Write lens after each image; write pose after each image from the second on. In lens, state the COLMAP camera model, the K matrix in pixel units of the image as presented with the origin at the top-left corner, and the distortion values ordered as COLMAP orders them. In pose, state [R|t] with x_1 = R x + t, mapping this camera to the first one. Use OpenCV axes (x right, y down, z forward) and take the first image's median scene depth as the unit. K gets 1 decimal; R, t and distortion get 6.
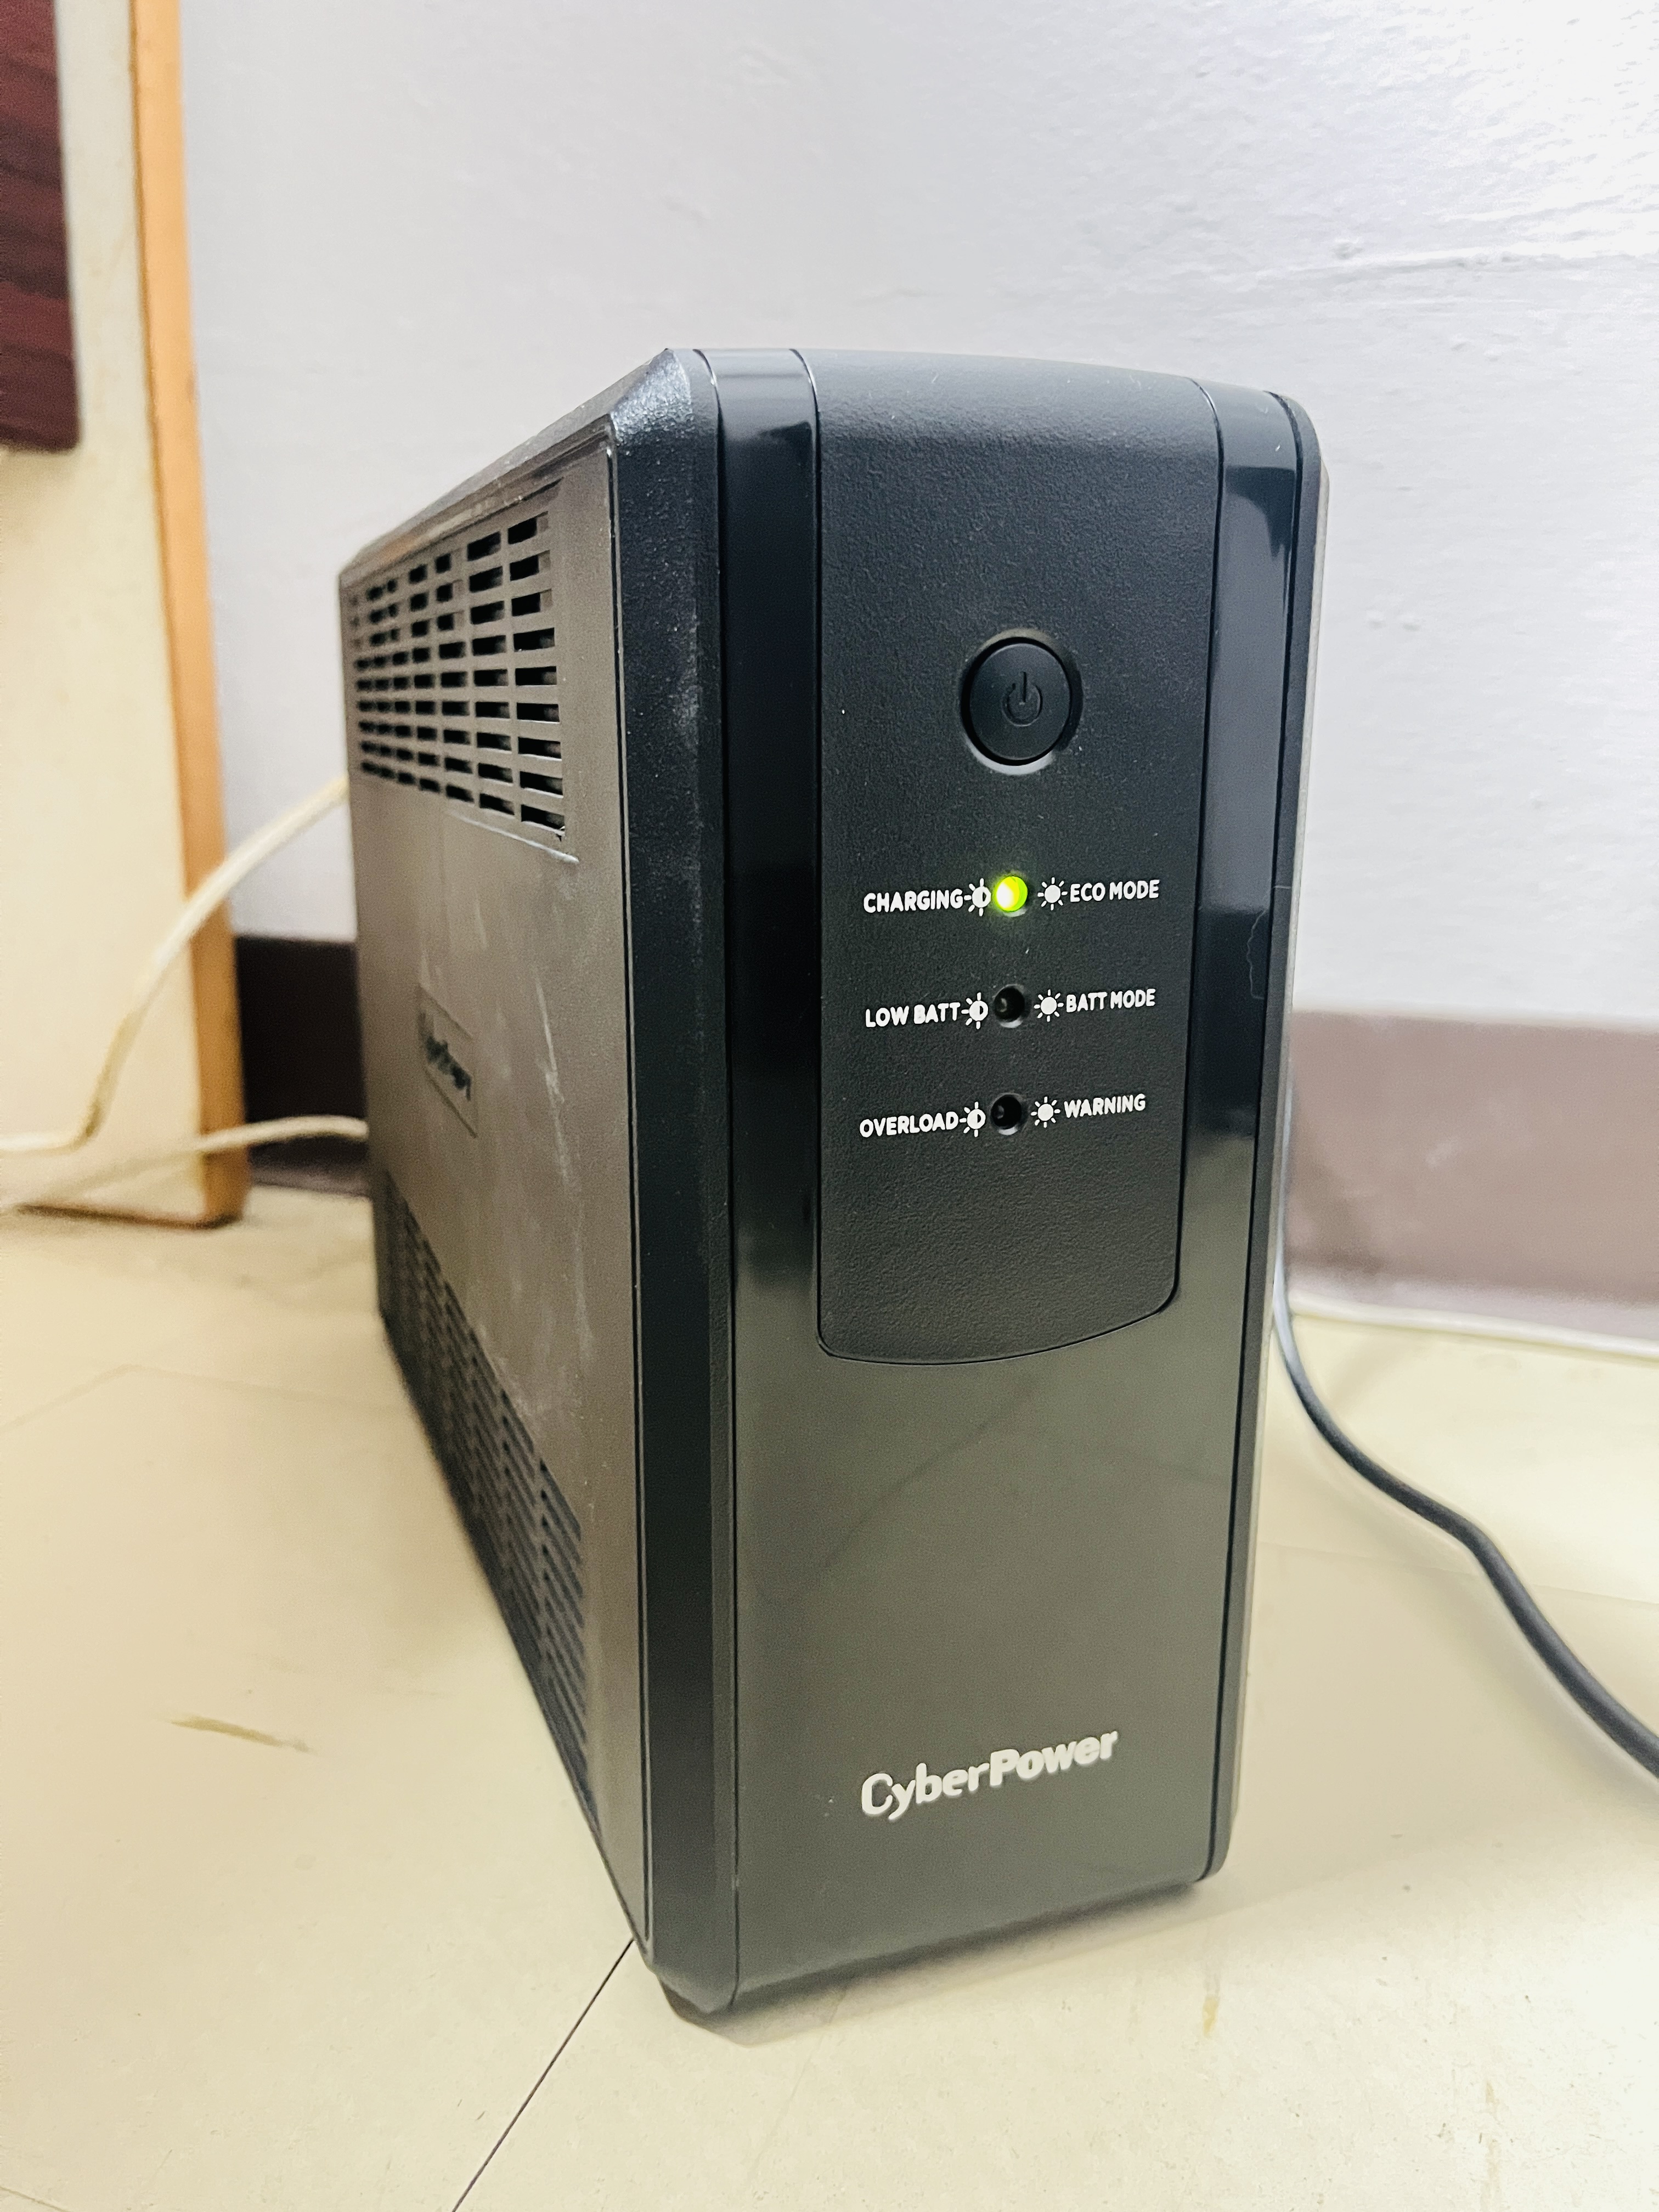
lens RADIAL K [[1760.6, 0, 829.5], [0, 1760.6, 1106.0], [0, 0, 1]] dist [0.052549, -0.075702]
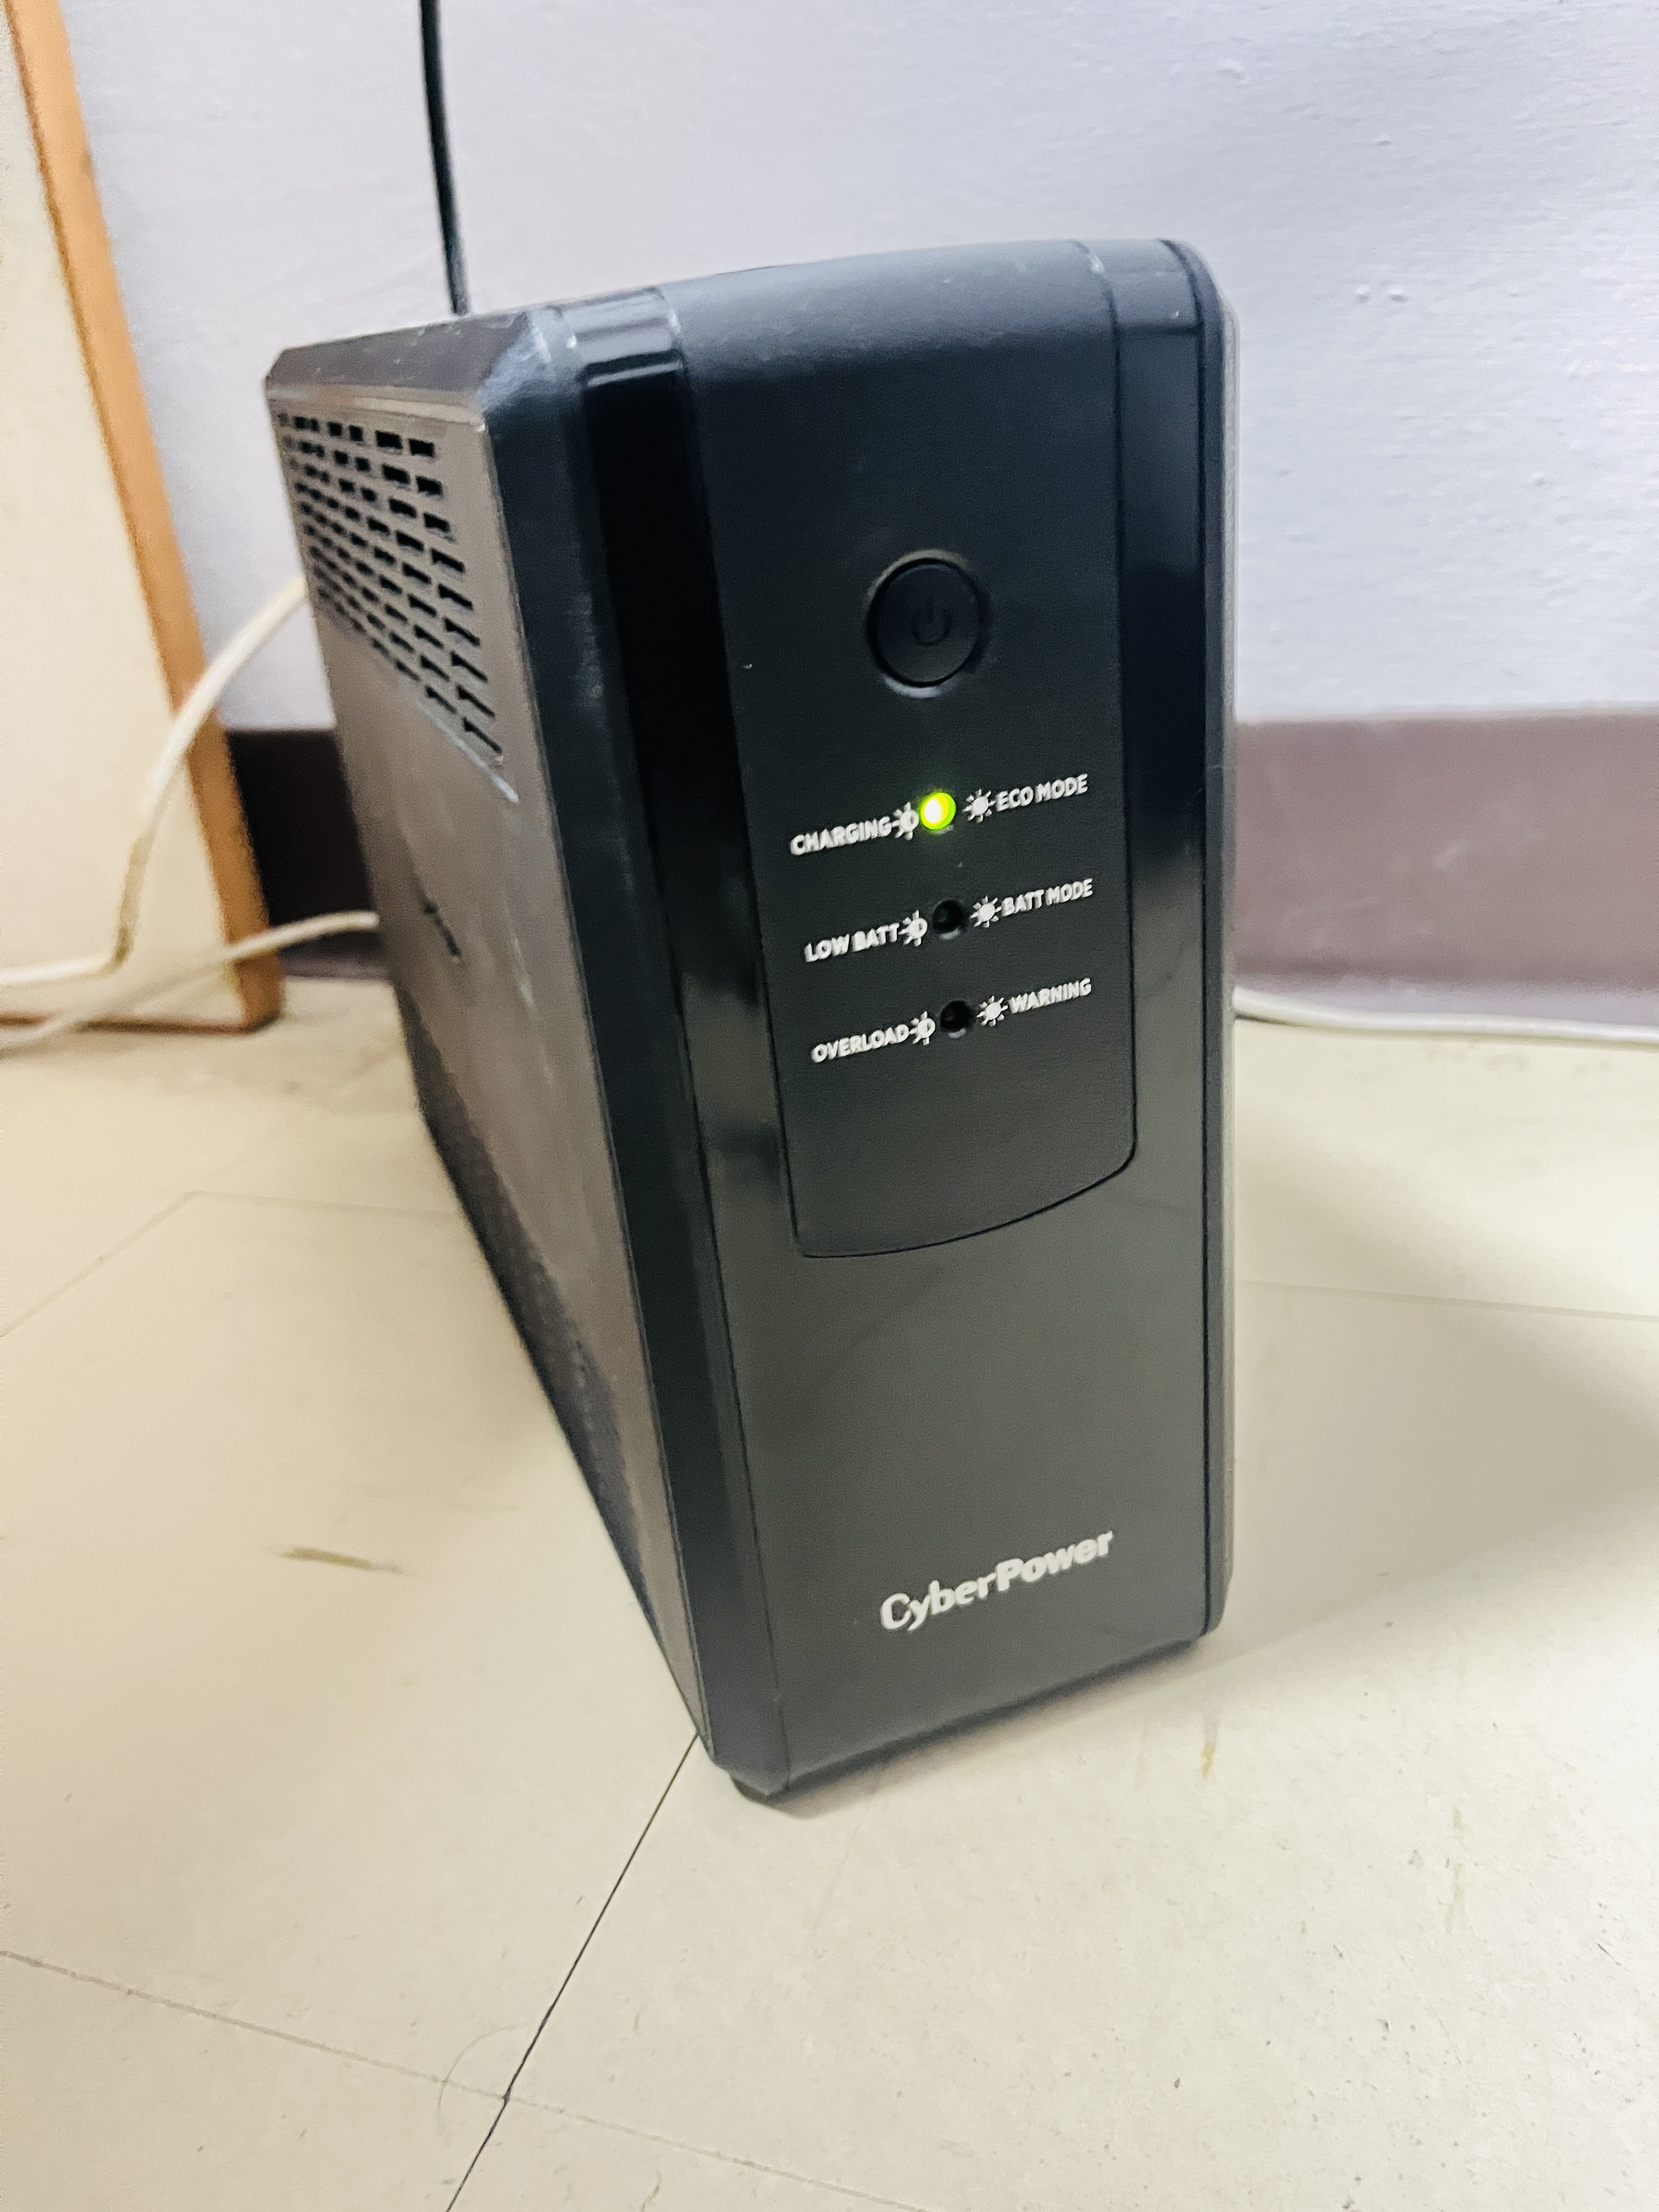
lens RADIAL K [[1760.6, 0, 829.5], [0, 1760.6, 1106.0], [0, 0, 1]] dist [0.052549, -0.075702]
pose [[0.994742, -0.091847, -0.045311, 0.064048], [0.099180, 0.974234, 0.202561, -0.150802], [0.025539, -0.205990, 0.978221, -0.027480]]
